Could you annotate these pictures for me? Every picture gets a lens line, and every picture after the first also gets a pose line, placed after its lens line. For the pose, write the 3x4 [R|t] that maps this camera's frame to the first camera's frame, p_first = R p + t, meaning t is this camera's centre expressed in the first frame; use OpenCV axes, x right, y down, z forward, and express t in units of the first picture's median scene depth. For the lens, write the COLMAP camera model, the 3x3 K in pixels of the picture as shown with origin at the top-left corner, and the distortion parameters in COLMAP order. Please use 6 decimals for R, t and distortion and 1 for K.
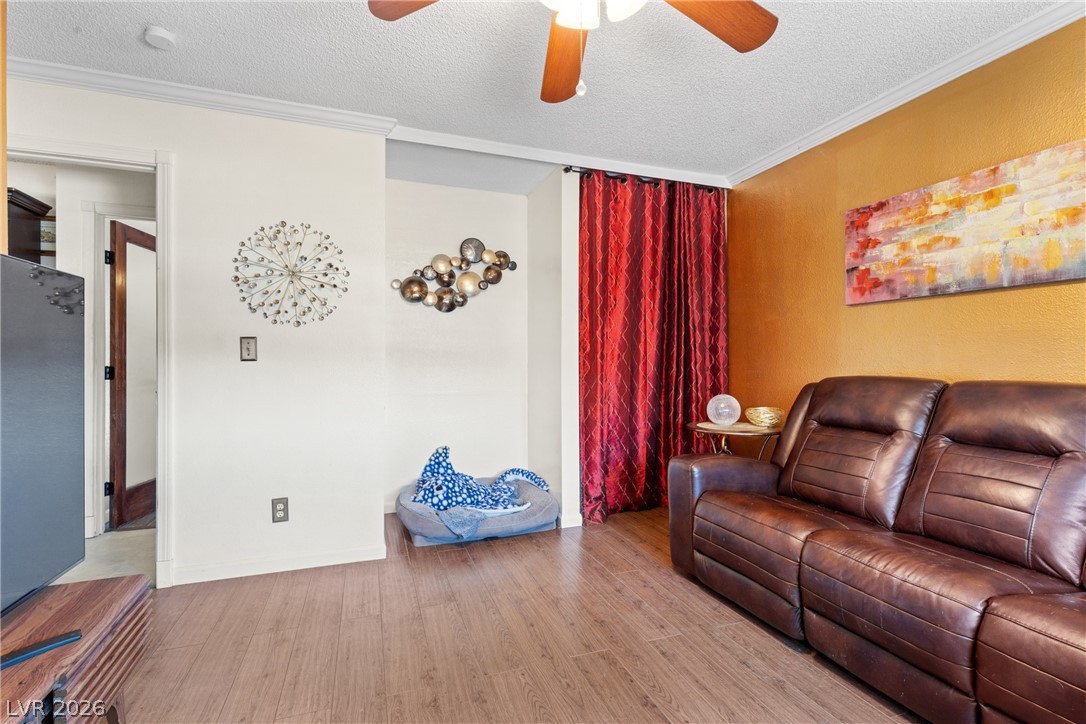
lens RADIAL K [[500.4, 0, 539.2], [0, 500.4, 358.0], [0, 0, 1]] dist [0.008278, -0.000111]
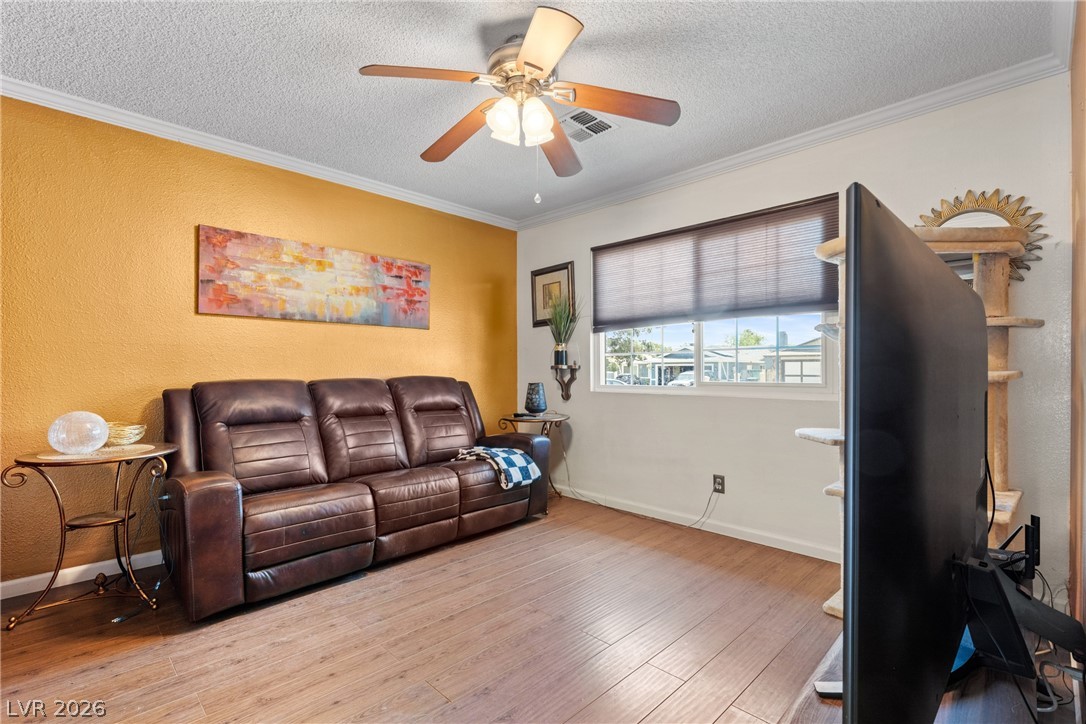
lens RADIAL K [[509.3, 0, 543.0], [0, 509.3, 362.0], [0, 0, 1]] dist [0.017900, 0.000041]
pose [[-0.433780, 0.011060, 0.900951, -0.773432], [-0.008818, 0.999825, -0.016520, 0.010450], [-0.900976, -0.015111, -0.433606, 0.934874]]
